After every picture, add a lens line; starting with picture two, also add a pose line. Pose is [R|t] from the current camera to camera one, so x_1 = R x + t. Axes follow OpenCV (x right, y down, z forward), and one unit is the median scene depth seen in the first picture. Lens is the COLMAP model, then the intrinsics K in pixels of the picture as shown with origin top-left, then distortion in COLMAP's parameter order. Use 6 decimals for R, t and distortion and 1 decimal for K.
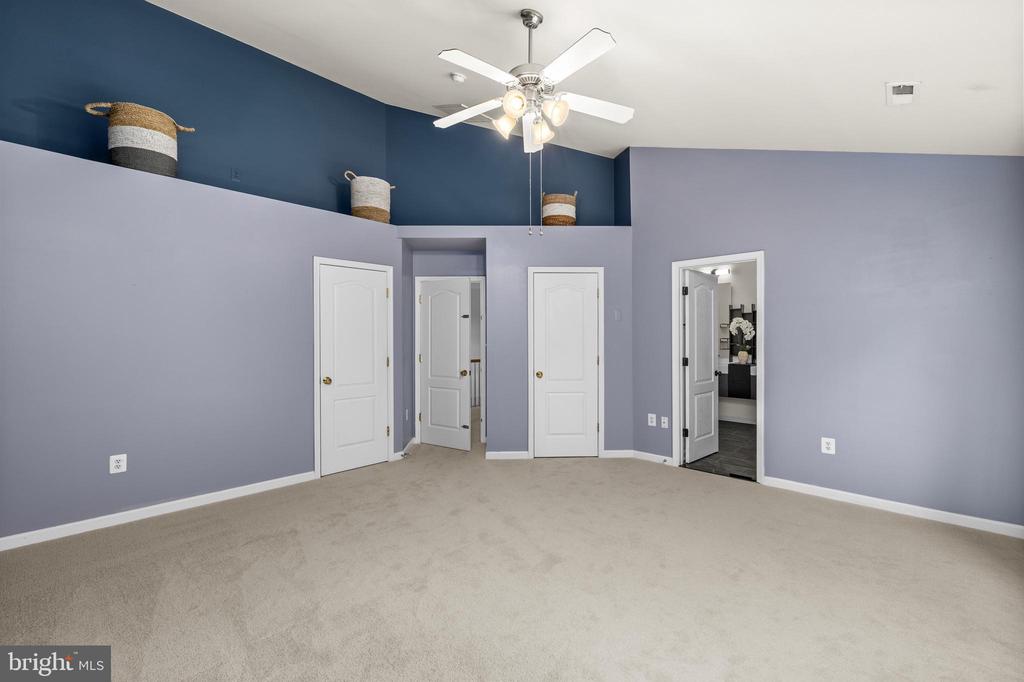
lens RADIAL K [[438.9, 0, 509.6], [0, 438.9, 349.9], [0, 0, 1]] dist [0.001278, 0.000184]
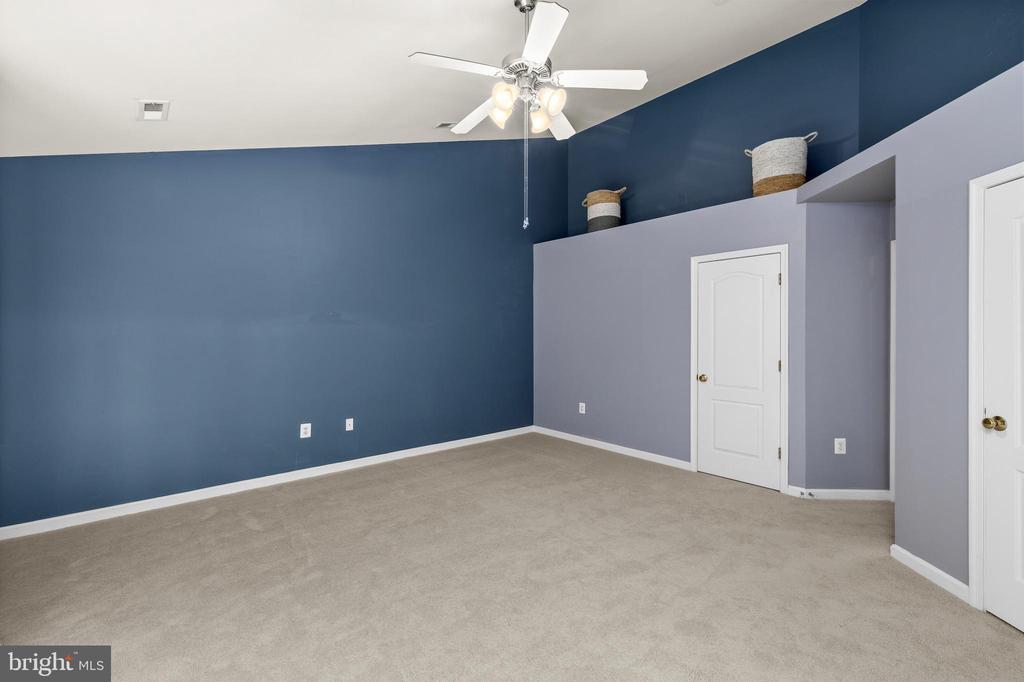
lens RADIAL K [[450.8, 0, 509.9], [0, 450.8, 335.9], [0, 0, 1]] dist [0.000881, 0.000092]
pose [[-0.106209, 0.011464, -0.994278, 0.642250], [-0.020037, 0.999706, 0.013667, -0.030312], [0.994142, 0.021374, -0.105948, 0.660007]]
